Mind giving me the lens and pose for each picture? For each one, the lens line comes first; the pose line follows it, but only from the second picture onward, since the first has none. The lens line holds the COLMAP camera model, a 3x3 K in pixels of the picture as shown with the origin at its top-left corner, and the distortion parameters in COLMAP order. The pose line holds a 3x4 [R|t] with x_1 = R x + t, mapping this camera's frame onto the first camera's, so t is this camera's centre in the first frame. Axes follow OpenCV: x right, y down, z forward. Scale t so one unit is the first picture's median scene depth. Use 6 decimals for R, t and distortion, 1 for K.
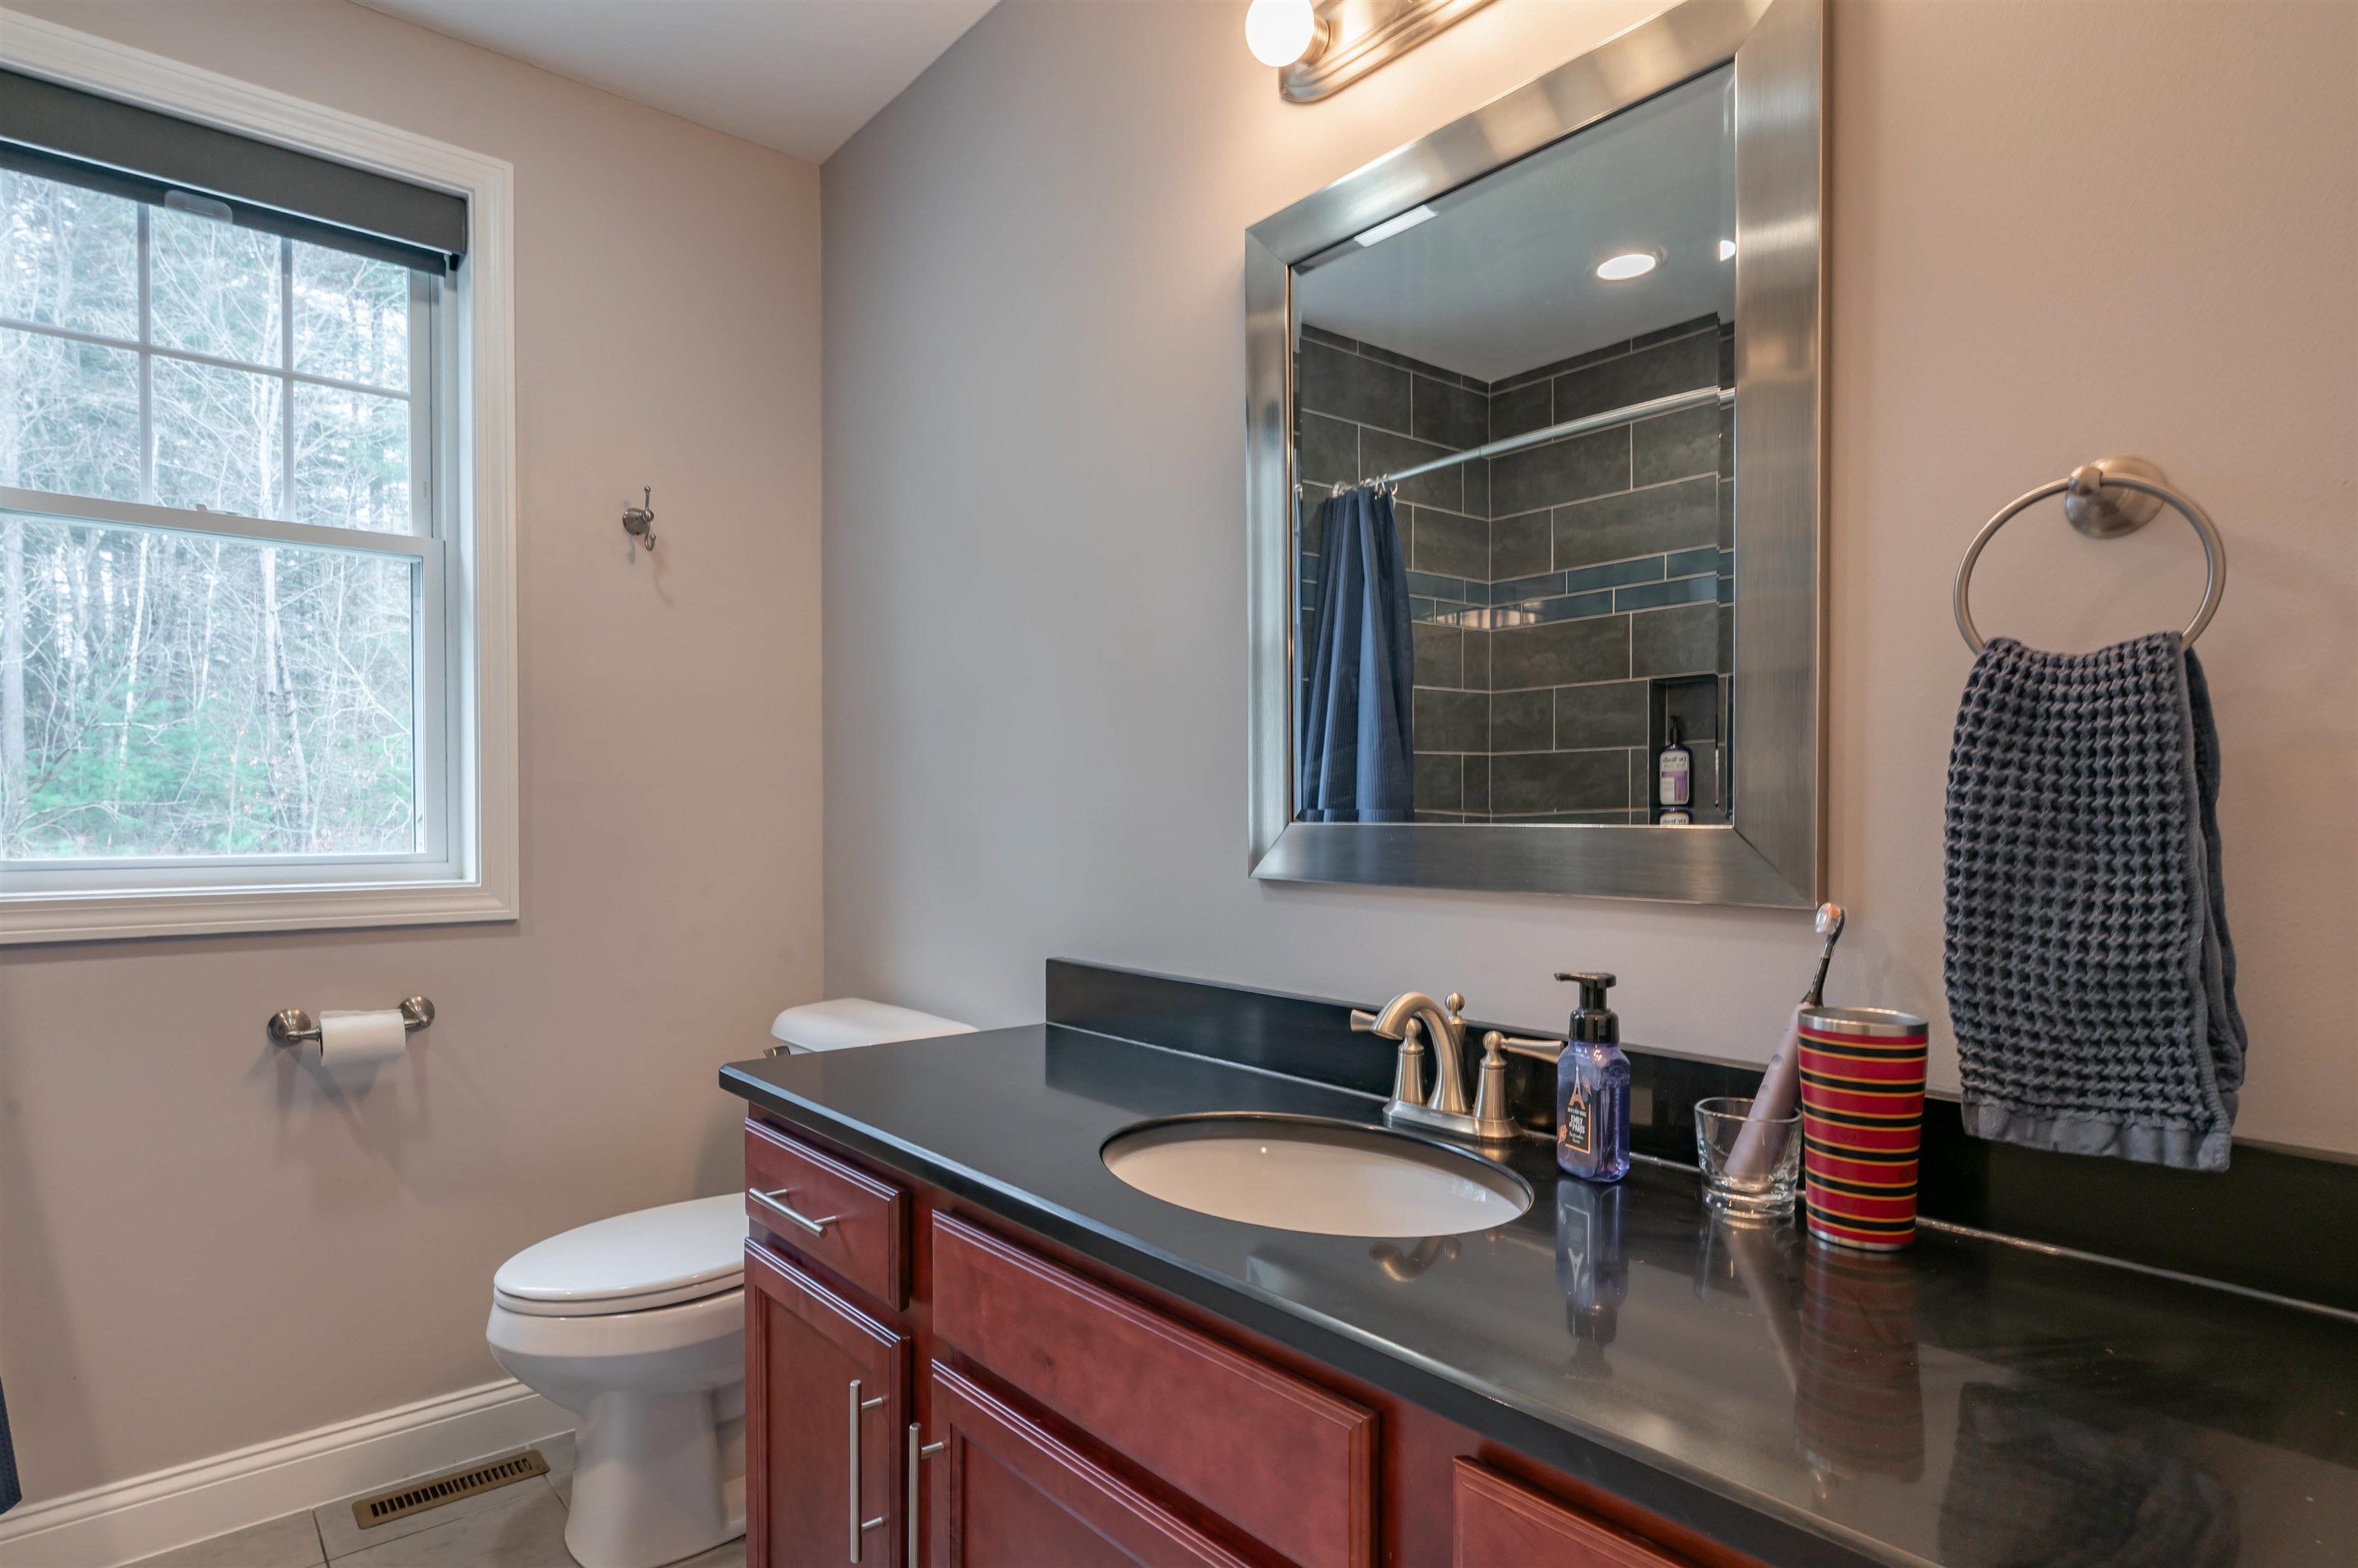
lens RADIAL K [[1146.8, 0, 1181.4], [0, 1146.8, 787.2], [0, 0, 1]] dist [0.001933, 0.001247]
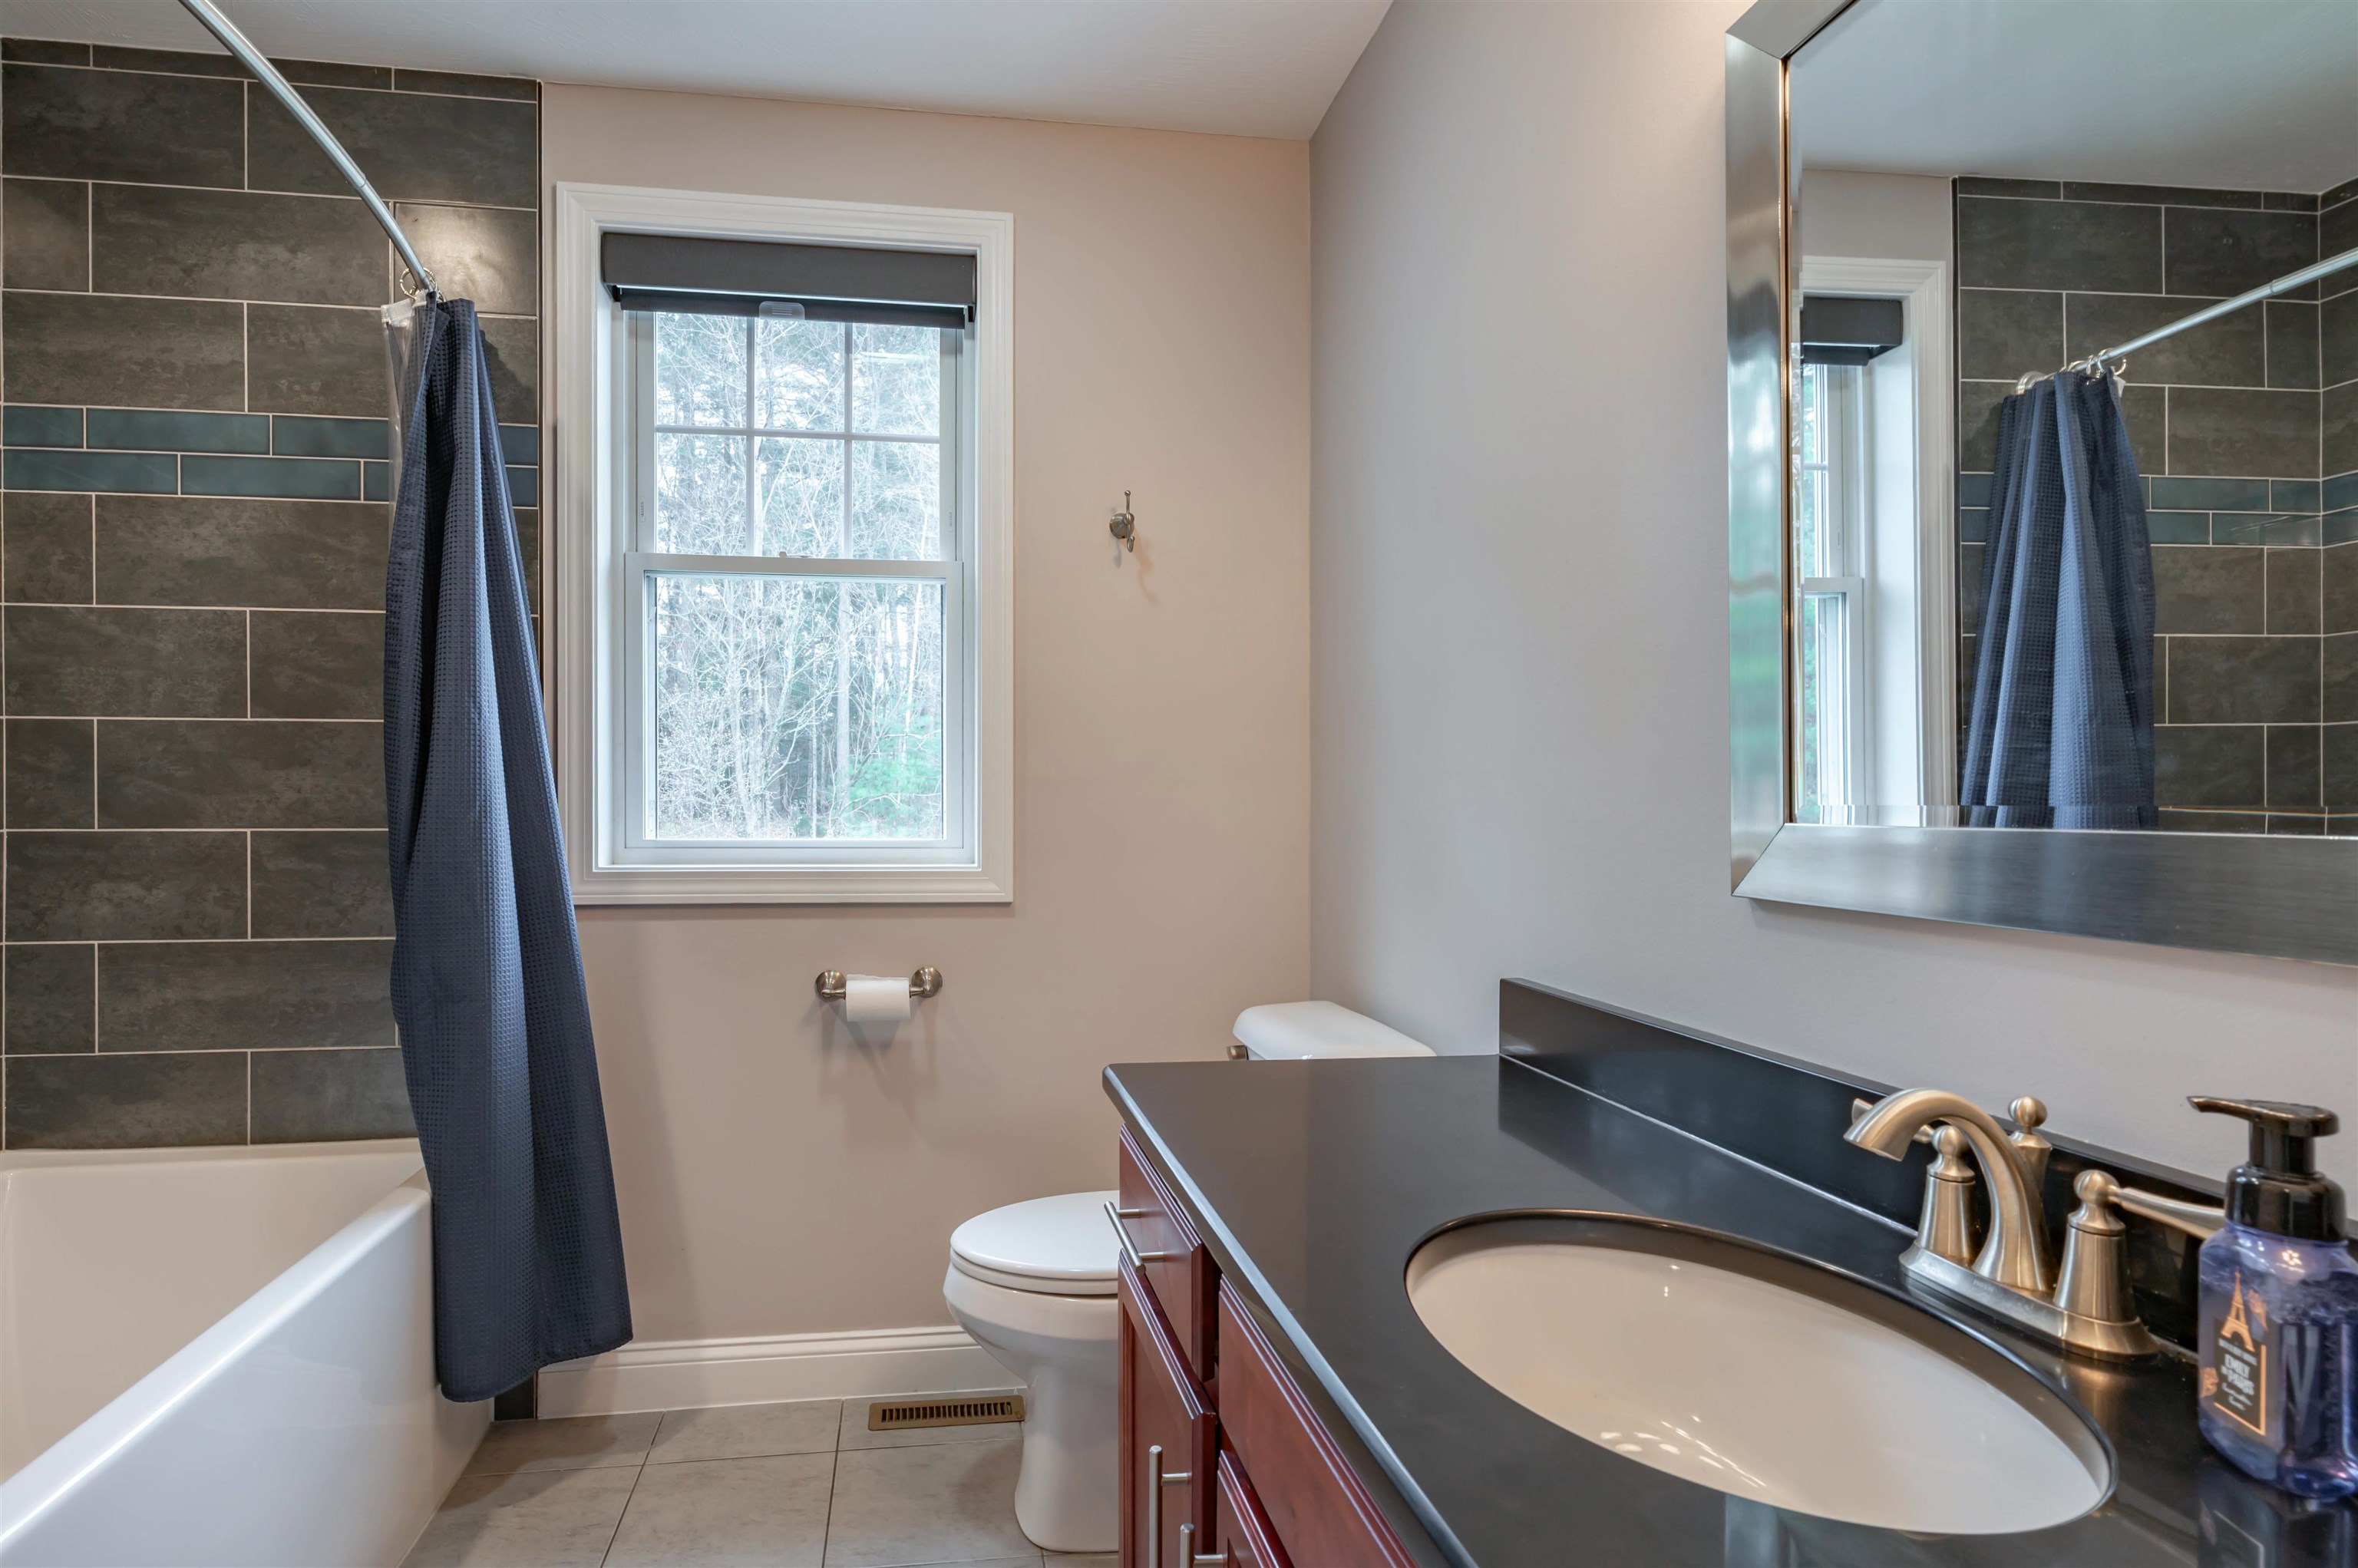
lens RADIAL K [[1139.4, 0, 1178.4], [0, 1139.4, 776.3], [0, 0, 1]] dist [0.000086, 0.001451]
pose [[0.854060, -0.008029, -0.520112, 0.127952], [0.006804, 0.999968, -0.004264, 0.001315], [0.520129, 0.000103, 0.854088, 0.168258]]
